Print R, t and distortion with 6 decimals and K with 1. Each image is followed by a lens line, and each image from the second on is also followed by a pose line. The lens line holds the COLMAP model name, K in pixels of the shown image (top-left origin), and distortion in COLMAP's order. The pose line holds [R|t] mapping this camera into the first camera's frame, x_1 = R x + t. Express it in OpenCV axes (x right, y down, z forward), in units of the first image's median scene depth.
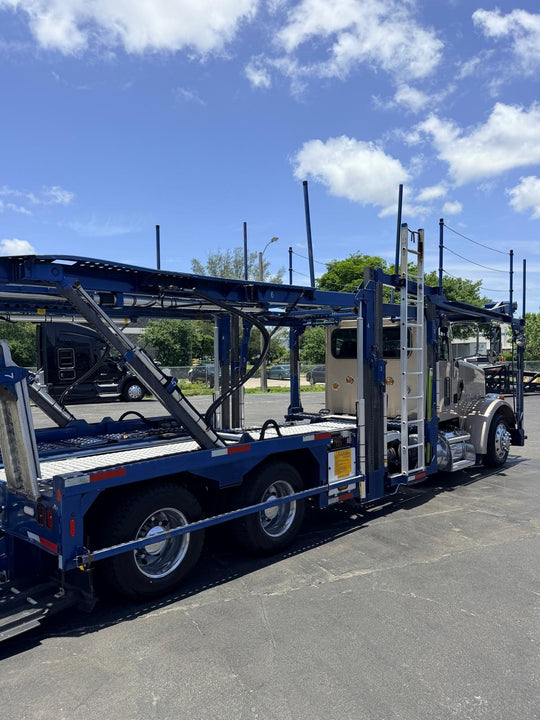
lens RADIAL K [[552.9, 0, 270.0], [0, 552.9, 360.0], [0, 0, 1]] dist [0.144895, -0.293855]
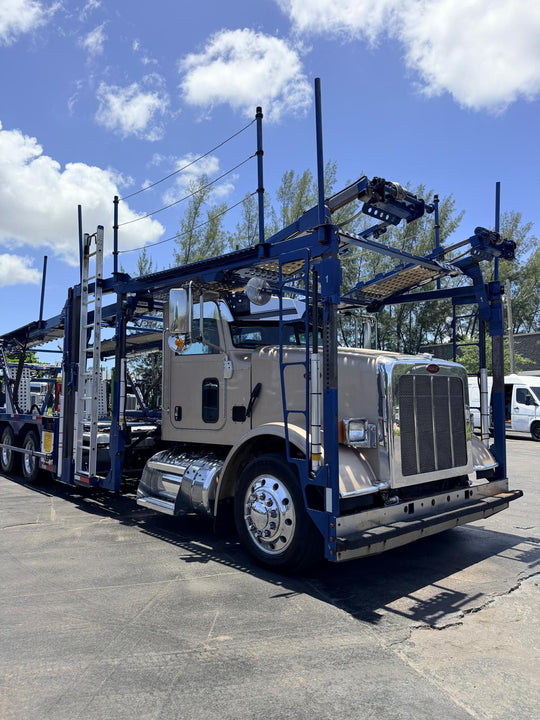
lens RADIAL K [[507.2, 0, 270.0], [0, 507.2, 360.0], [0, 0, 1]] dist [0.117563, -0.174104]
pose [[-0.094247, -0.072703, -0.992891, 1.357557], [-0.005158, 0.997352, -0.072540, 0.075918], [0.995536, -0.001716, -0.094372, 1.676542]]
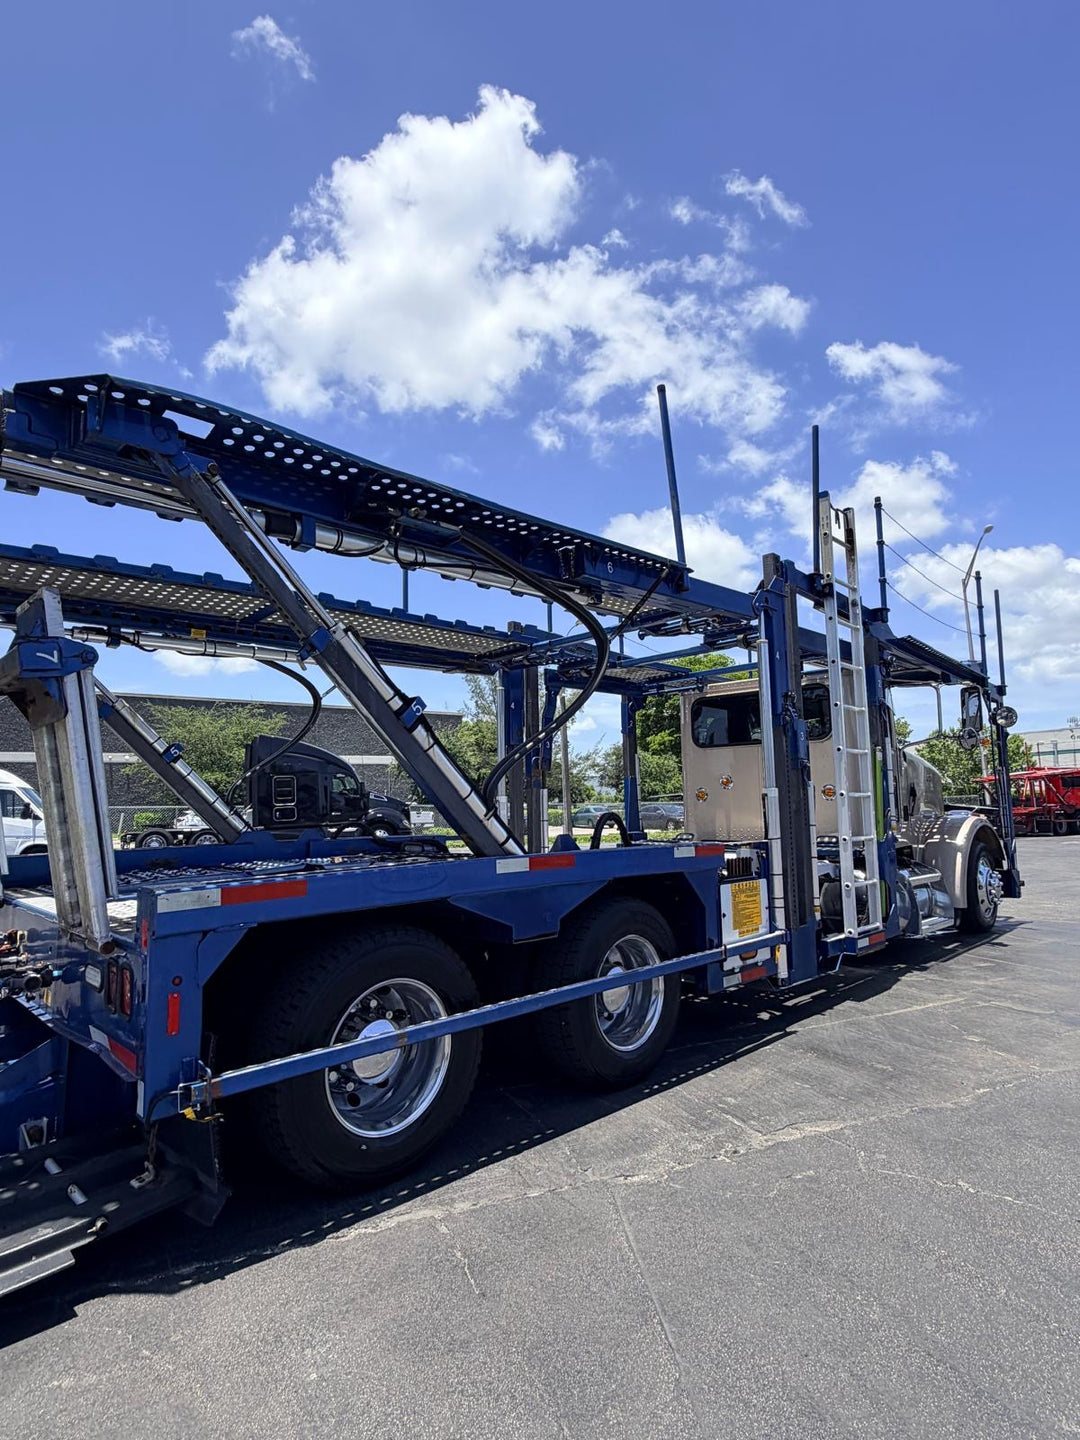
lens RADIAL K [[762.6, 0, 524.6], [0, 762.6, 717.8], [0, 0, 1]] dist [-0.005681, -0.000973]
pose [[0.998284, -0.015220, -0.056540, -0.033154], [0.008435, 0.992935, -0.118360, 0.093810], [0.057942, 0.117680, 0.991360, 0.267208]]
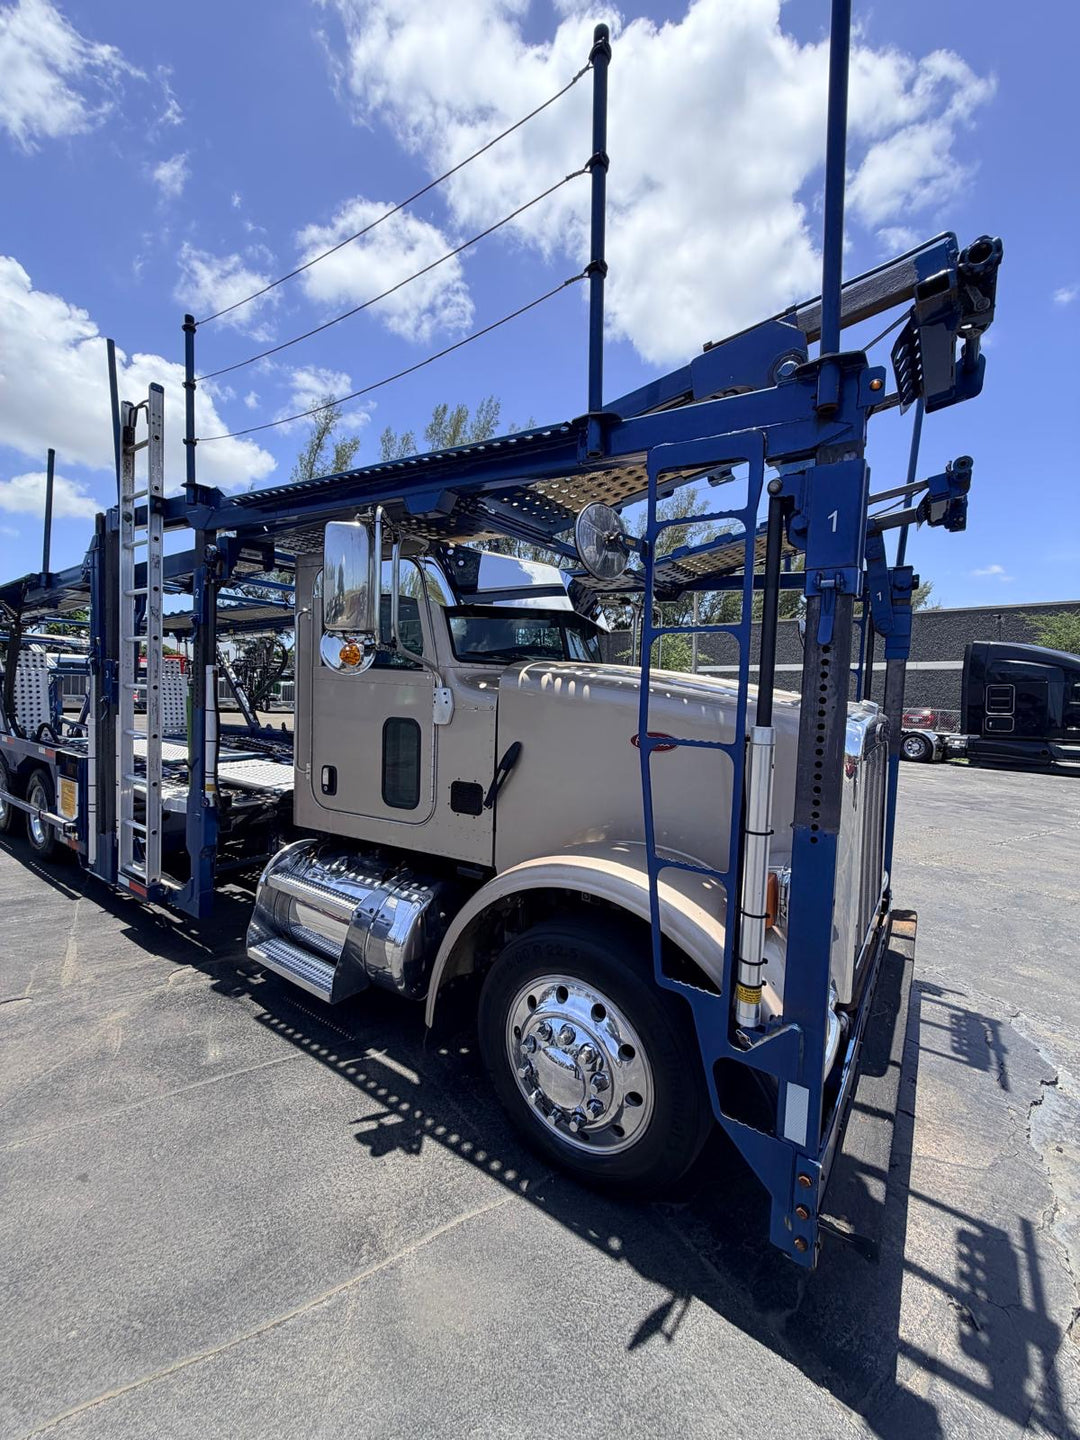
lens RADIAL K [[571.3, 0, 542.0], [0, 571.3, 715.3], [0, 0, 1]] dist [-0.000085, 0.000221]
pose [[0.136500, 0.056703, -0.989016, 0.983563], [-0.039573, 0.997876, 0.051749, 0.009287], [0.989849, 0.032074, 0.138454, 1.538112]]
